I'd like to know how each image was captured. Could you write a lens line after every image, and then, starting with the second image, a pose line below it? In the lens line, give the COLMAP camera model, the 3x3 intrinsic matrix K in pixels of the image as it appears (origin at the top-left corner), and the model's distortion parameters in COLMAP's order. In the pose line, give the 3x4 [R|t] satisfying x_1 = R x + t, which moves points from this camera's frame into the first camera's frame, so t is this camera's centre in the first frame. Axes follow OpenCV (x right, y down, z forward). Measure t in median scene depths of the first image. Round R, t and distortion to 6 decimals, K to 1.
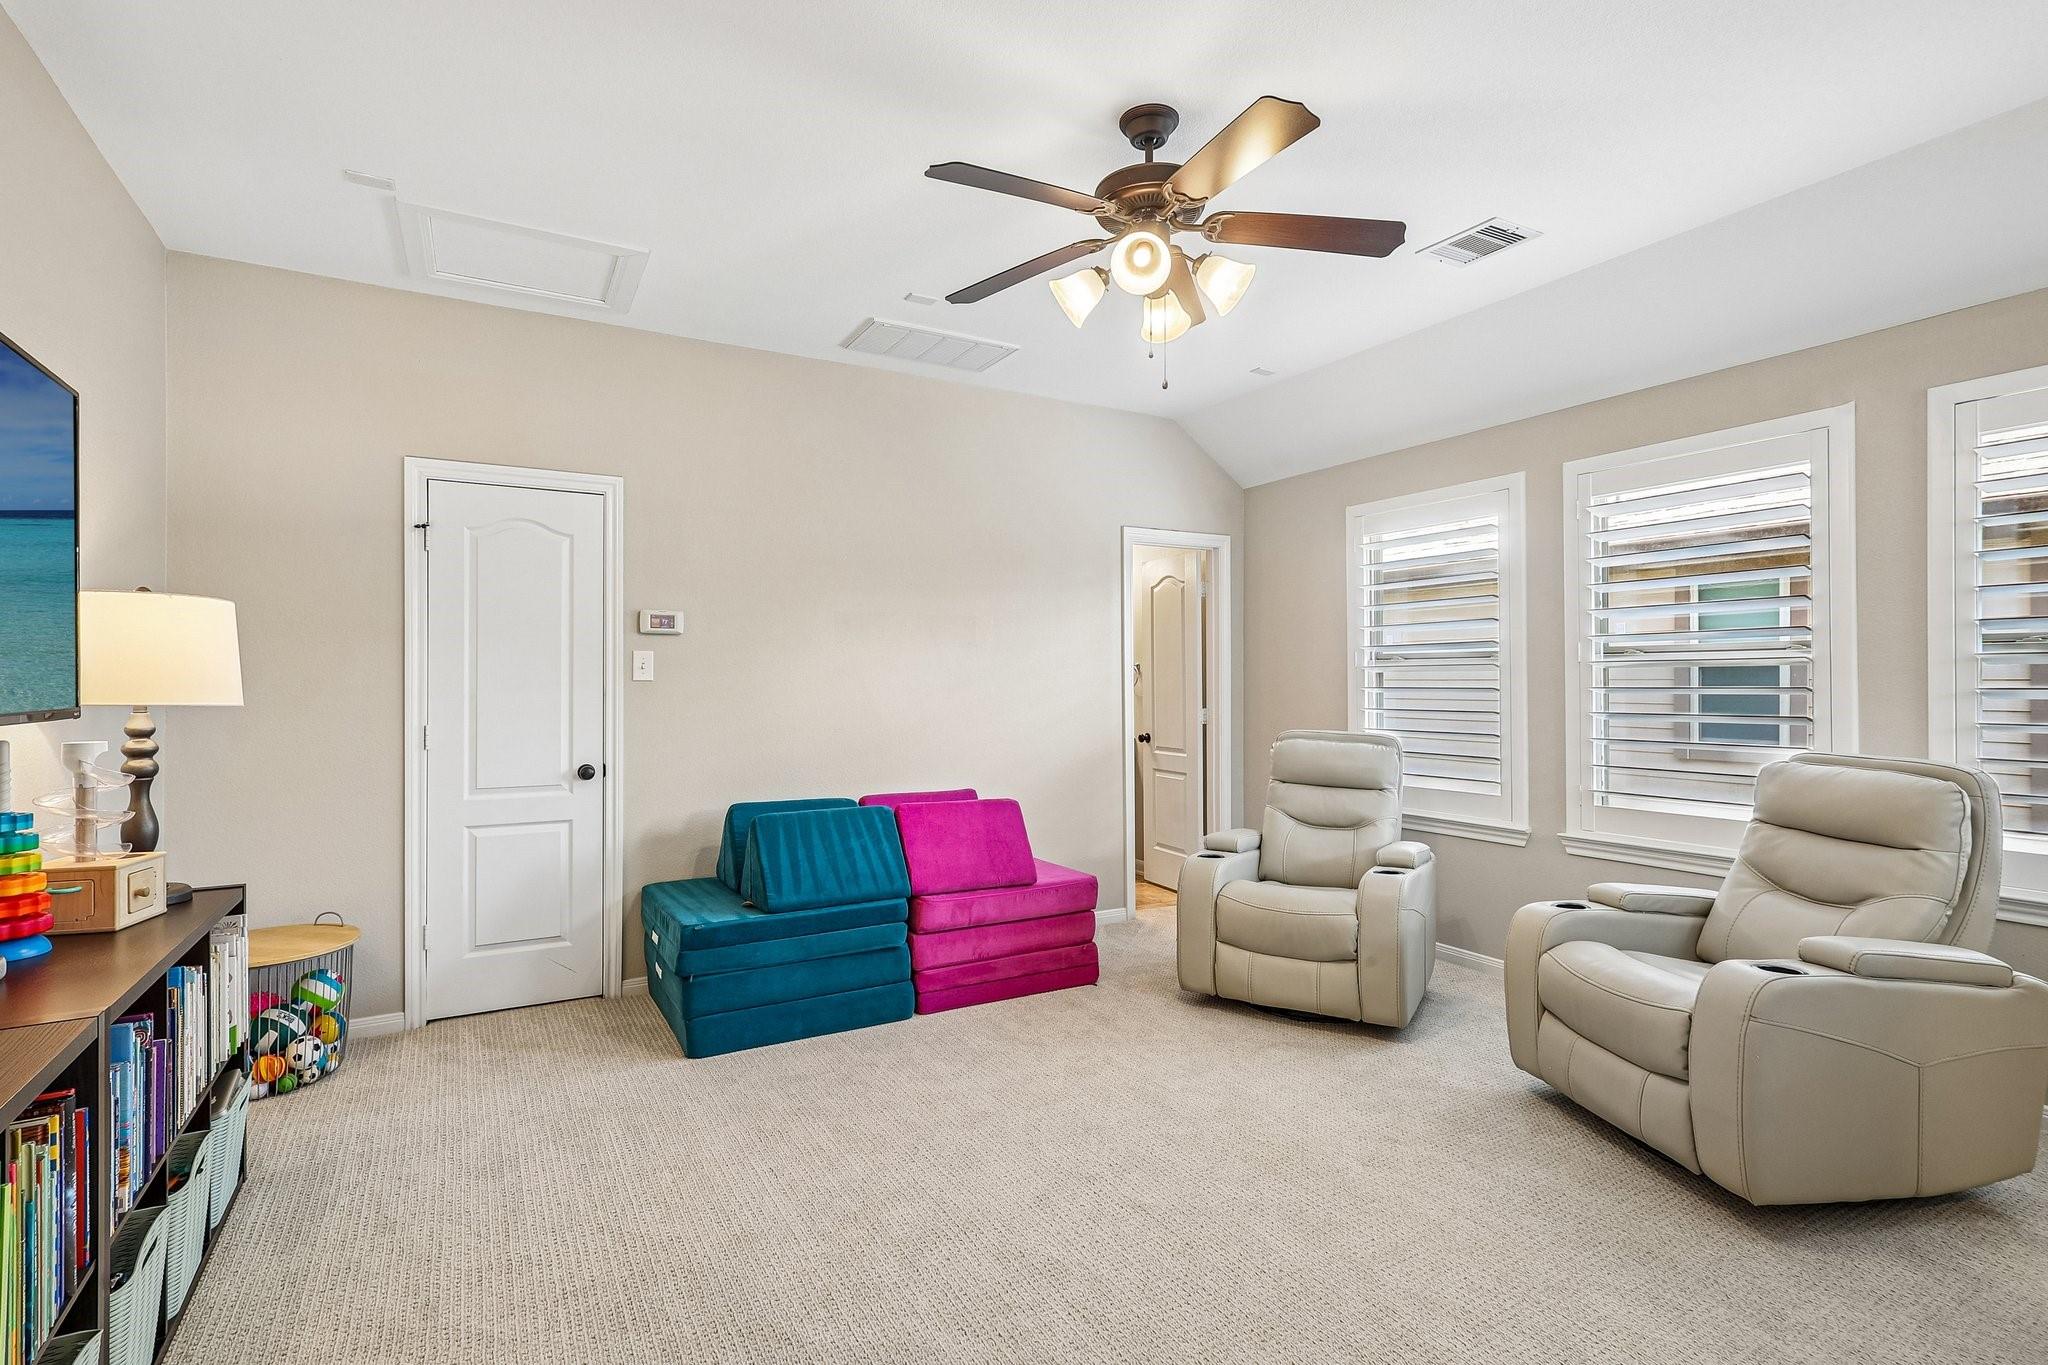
lens RADIAL K [[955.0, 0, 1012.8], [0, 955.0, 680.5], [0, 0, 1]] dist [0.001346, -0.000499]
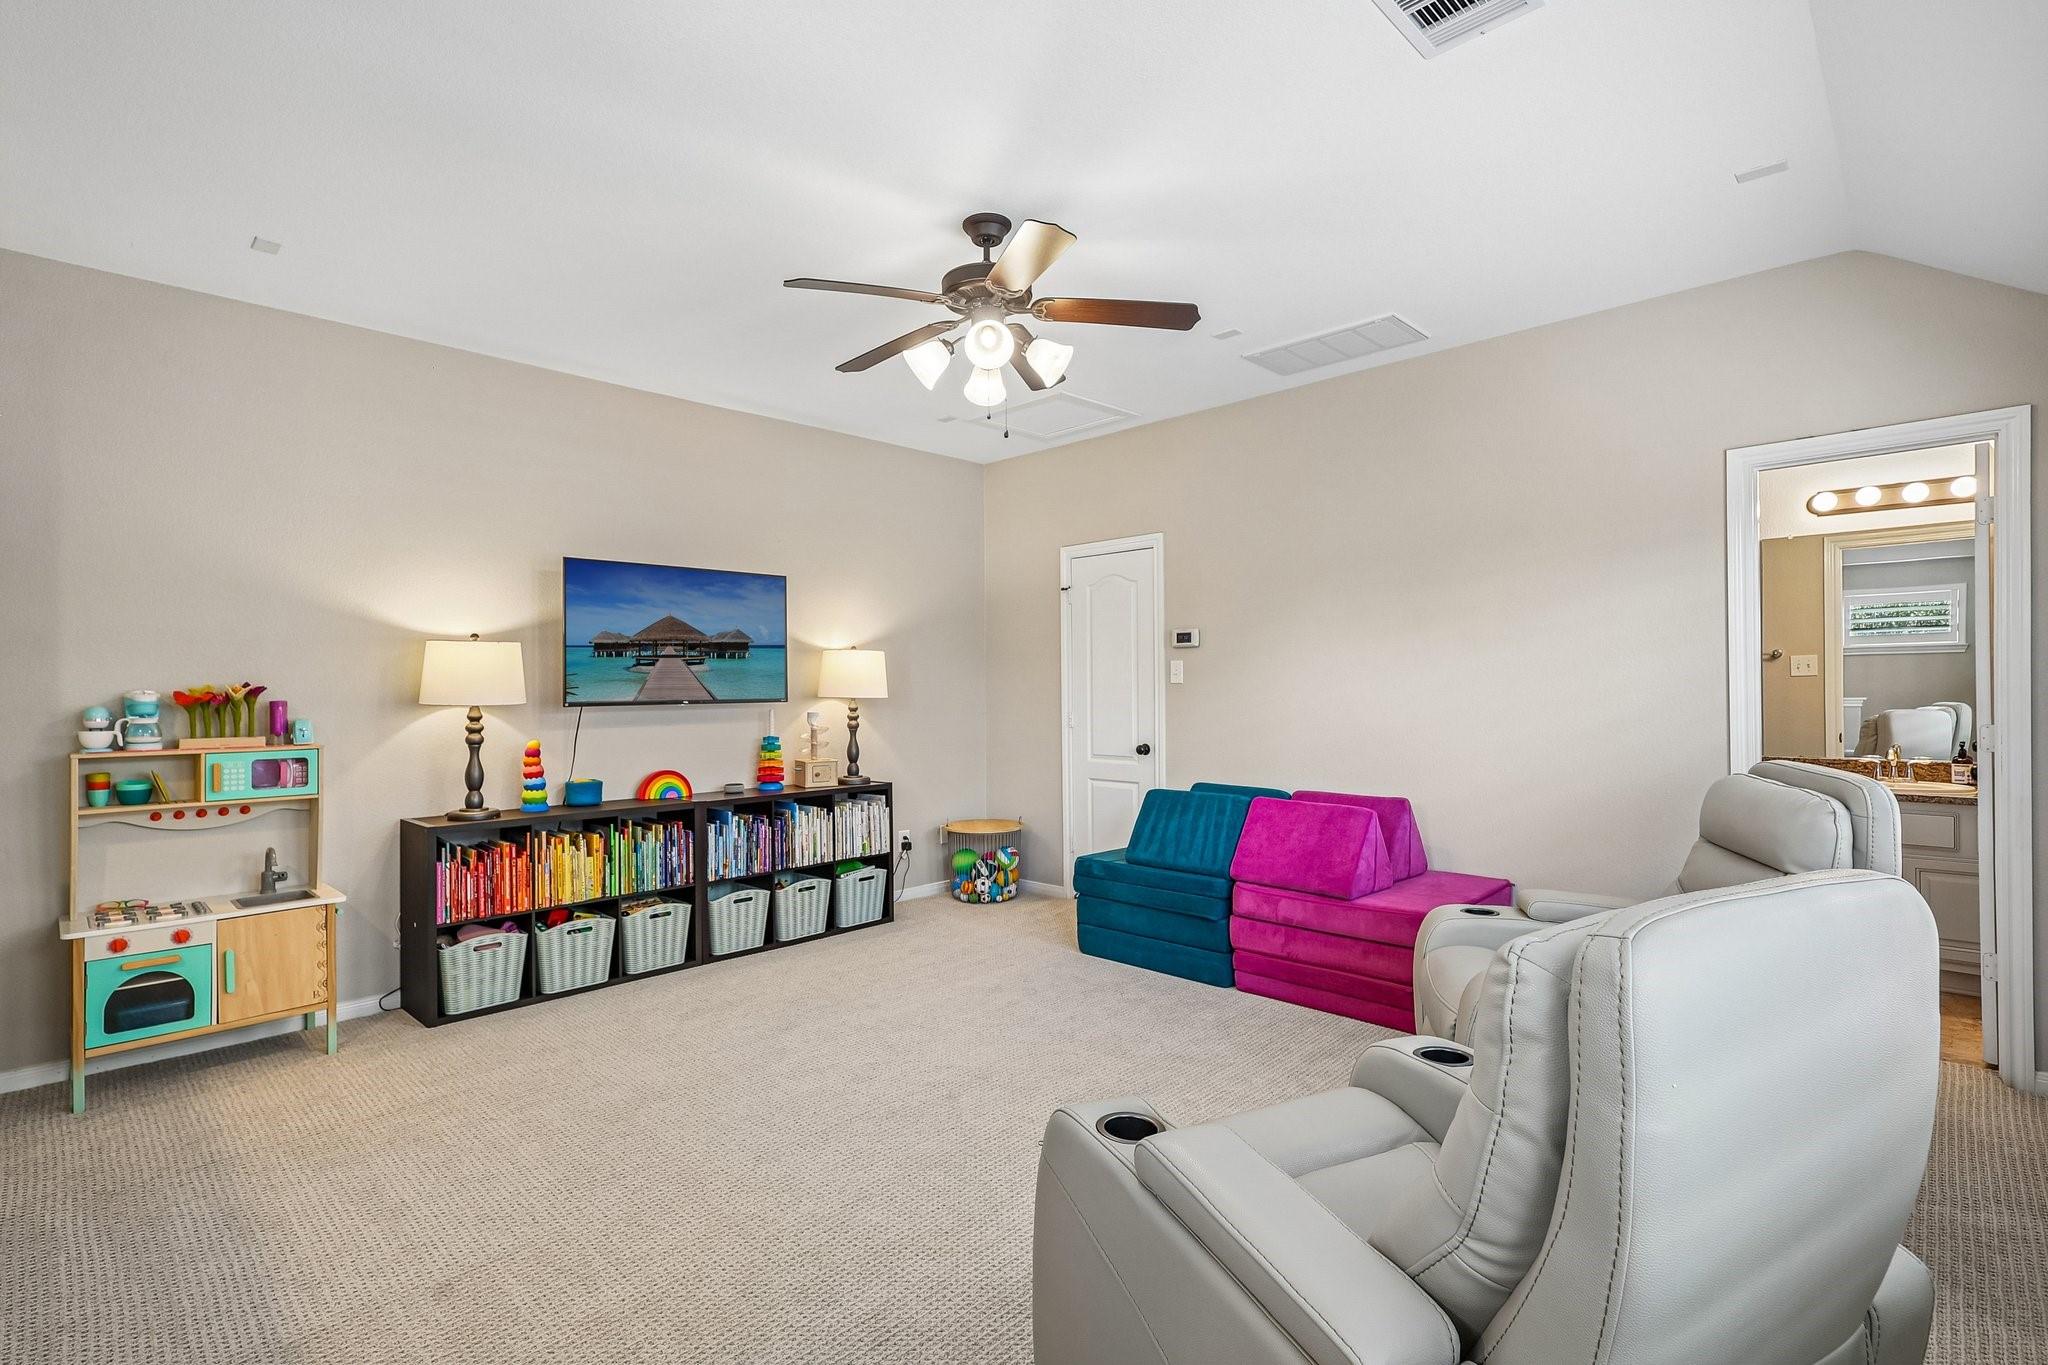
lens RADIAL K [[955.0, 0, 1012.8], [0, 955.0, 680.5], [0, 0, 1]] dist [0.001346, -0.000499]
pose [[0.267314, -0.008260, -0.963574, 0.896480], [0.009844, 0.999934, -0.005841, 0.001613], [0.963559, -0.007924, 0.267377, 0.472680]]
